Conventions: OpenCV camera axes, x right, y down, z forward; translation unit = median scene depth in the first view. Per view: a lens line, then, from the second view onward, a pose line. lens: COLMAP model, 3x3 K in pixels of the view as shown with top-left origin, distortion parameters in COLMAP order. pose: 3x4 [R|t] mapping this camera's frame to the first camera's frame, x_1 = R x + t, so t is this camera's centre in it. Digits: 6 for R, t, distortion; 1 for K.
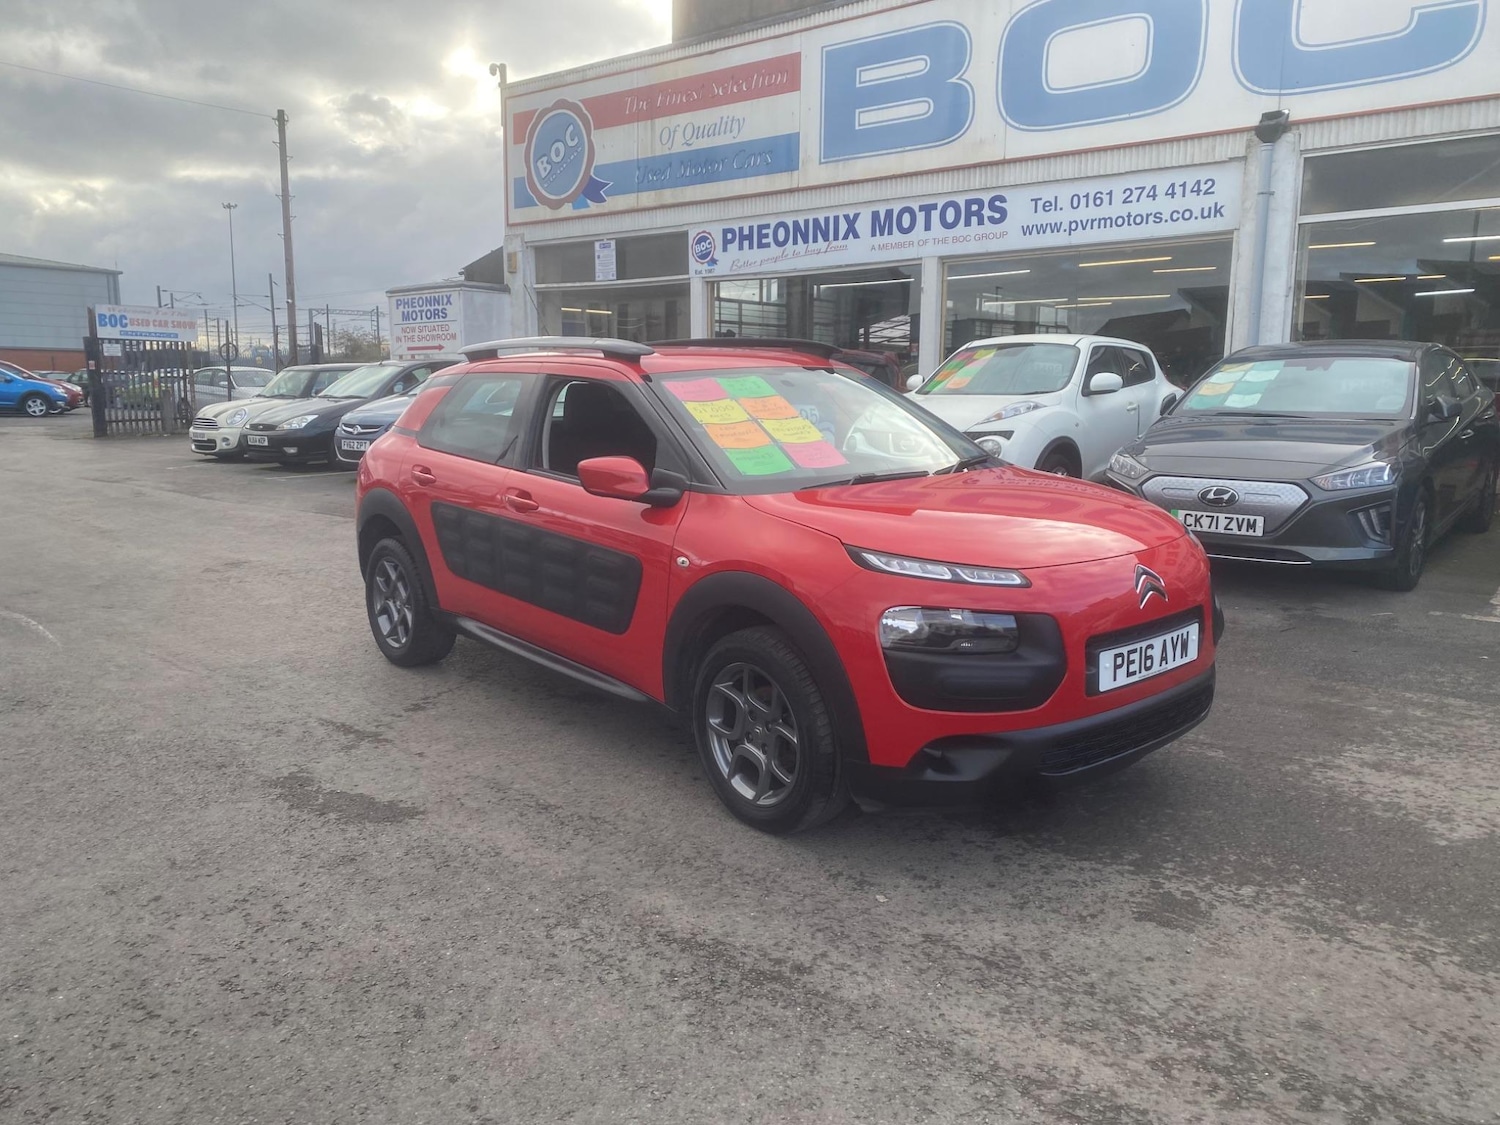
lens RADIAL K [[1135.2, 0, 742.3], [0, 1135.2, 559.7], [0, 0, 1]] dist [0.024774, -0.016737]
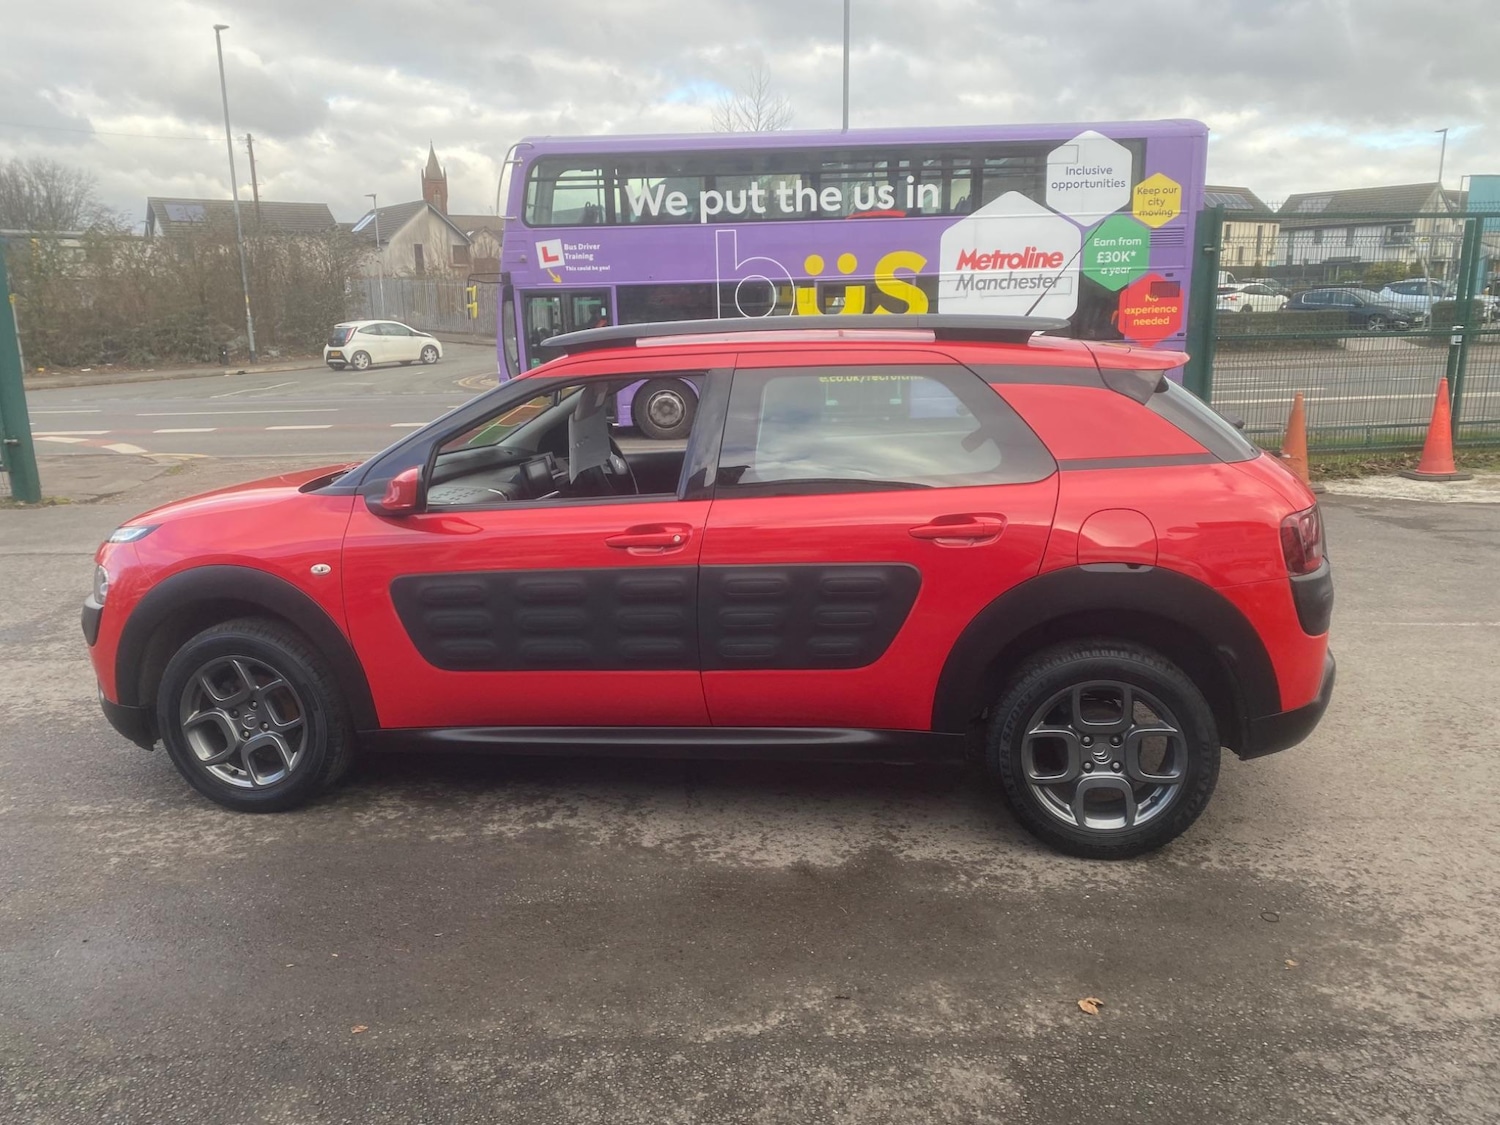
lens RADIAL K [[1138.6, 0, 734.0], [0, 1138.6, 567.3], [0, 0, 1]] dist [0.021752, -0.014338]
pose [[-0.770691, 0.157000, -0.617565, 0.536527], [-0.081185, 0.937080, 0.339543, -0.353222], [0.632016, 0.311820, -0.709454, 1.879663]]
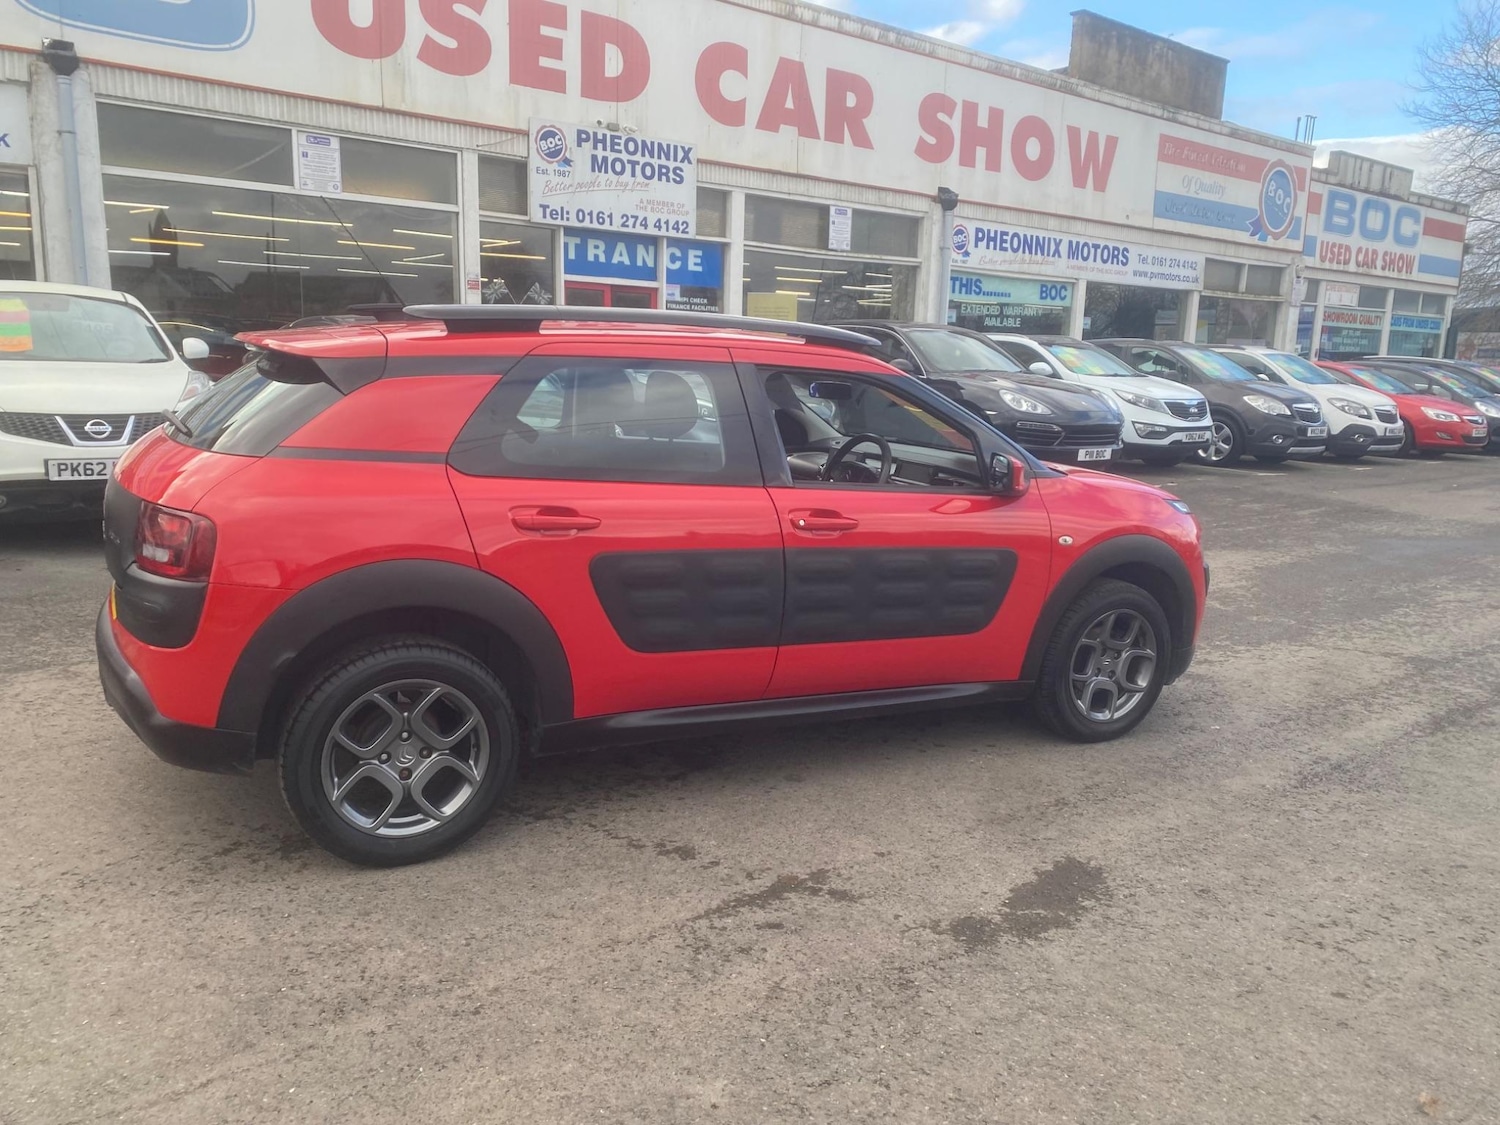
lens RADIAL K [[1138.6, 0, 734.0], [0, 1138.6, 567.3], [0, 0, 1]] dist [0.021752, -0.014338]
pose [[0.208736, -0.171767, 0.962770, -1.035223], [0.123839, 0.981173, 0.148201, -0.153791], [-0.970100, 0.088293, 0.226077, 0.910496]]
